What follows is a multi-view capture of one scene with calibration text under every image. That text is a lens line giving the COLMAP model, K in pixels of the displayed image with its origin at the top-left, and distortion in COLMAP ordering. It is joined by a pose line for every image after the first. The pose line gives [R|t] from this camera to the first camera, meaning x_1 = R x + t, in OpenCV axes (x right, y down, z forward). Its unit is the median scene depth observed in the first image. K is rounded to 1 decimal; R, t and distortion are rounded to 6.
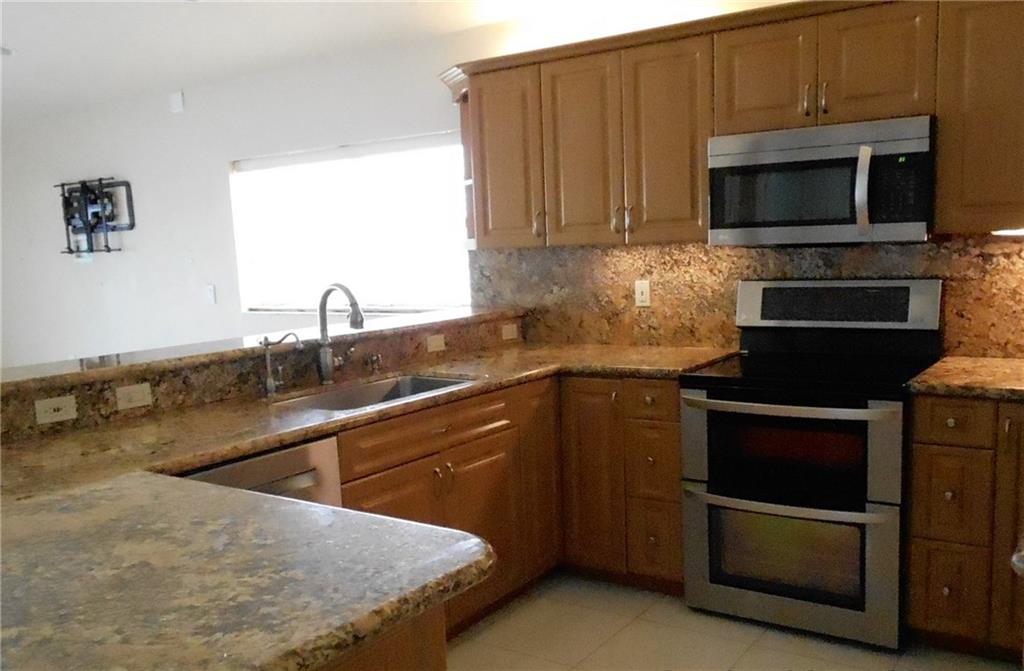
lens RADIAL K [[895.1, 0, 513.1], [0, 895.1, 377.8], [0, 0, 1]] dist [-0.015505, 0.004271]
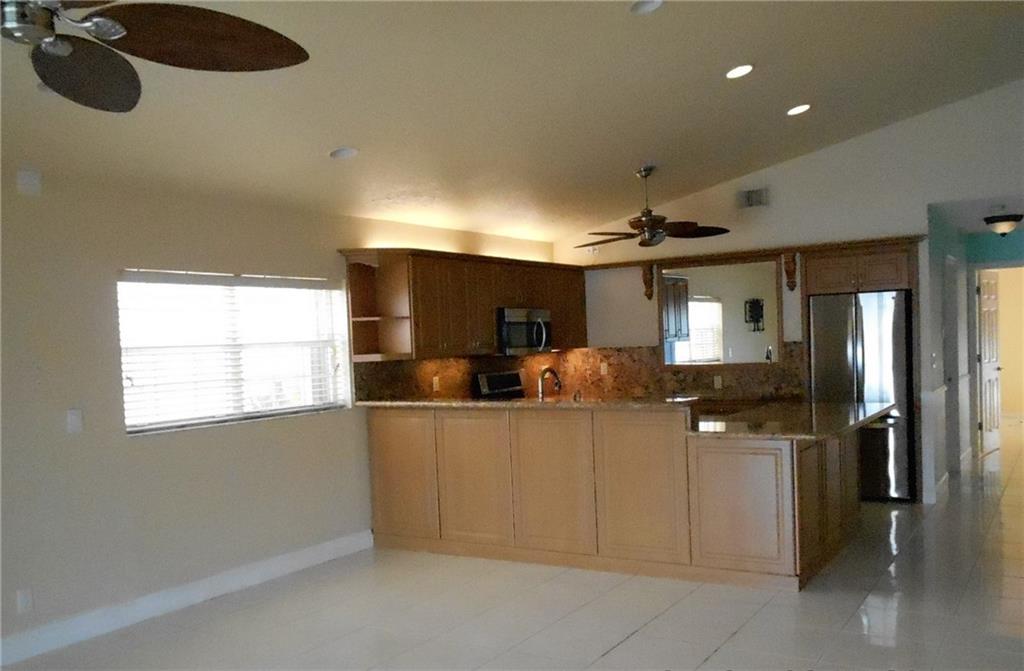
lens RADIAL K [[899.6, 0, 515.0], [0, 899.6, 376.7], [0, 0, 1]] dist [-0.007120, -0.005231]
pose [[-0.048383, 0.003705, 0.998822, -1.817486], [0.193893, 0.981006, 0.005753, -0.093729], [-0.979829, 0.193943, -0.048182, 0.986604]]
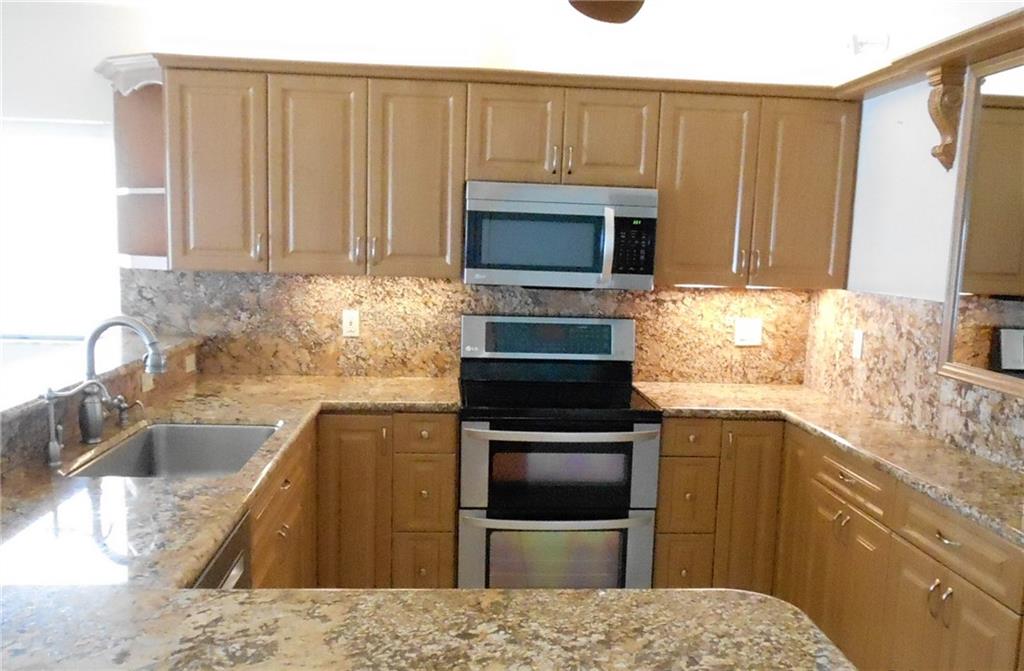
lens RADIAL K [[899.6, 0, 515.0], [0, 899.6, 376.7], [0, 0, 1]] dist [-0.007120, -0.005231]
pose [[0.769784, -0.028177, 0.637683, -0.369858], [0.032432, 0.999461, 0.005012, -0.037146], [-0.637480, 0.016823, 0.770283, 0.133884]]
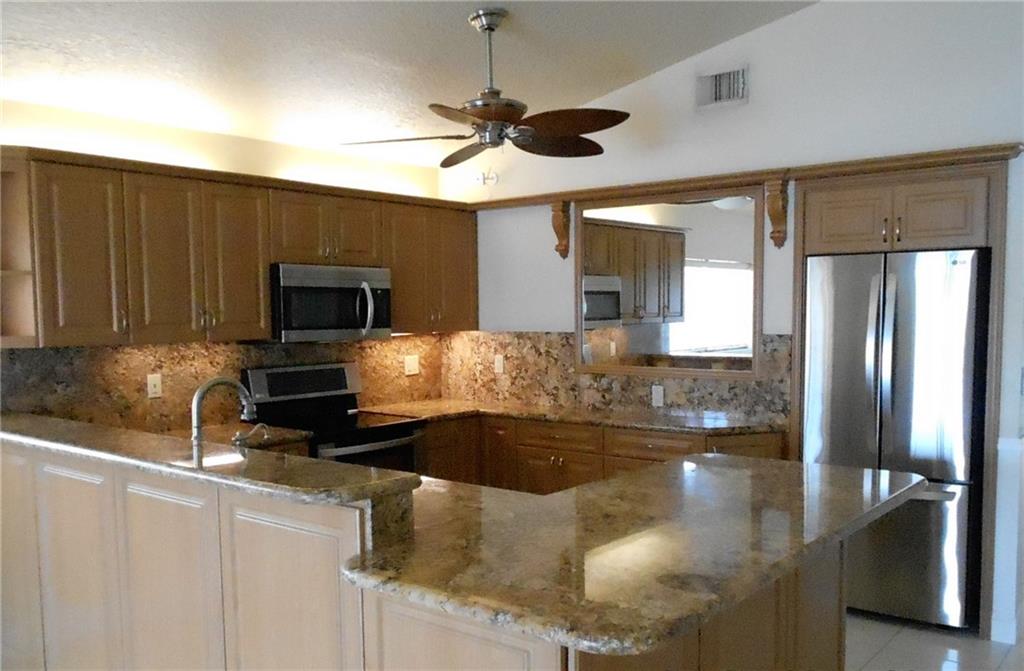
lens RADIAL K [[895.1, 0, 513.1], [0, 895.1, 377.8], [0, 0, 1]] dist [-0.015505, 0.004271]
pose [[0.070712, -0.035301, 0.996872, -0.990420], [0.157594, 0.987218, 0.023780, -0.064243], [-0.984969, 0.155420, 0.075371, 0.505611]]
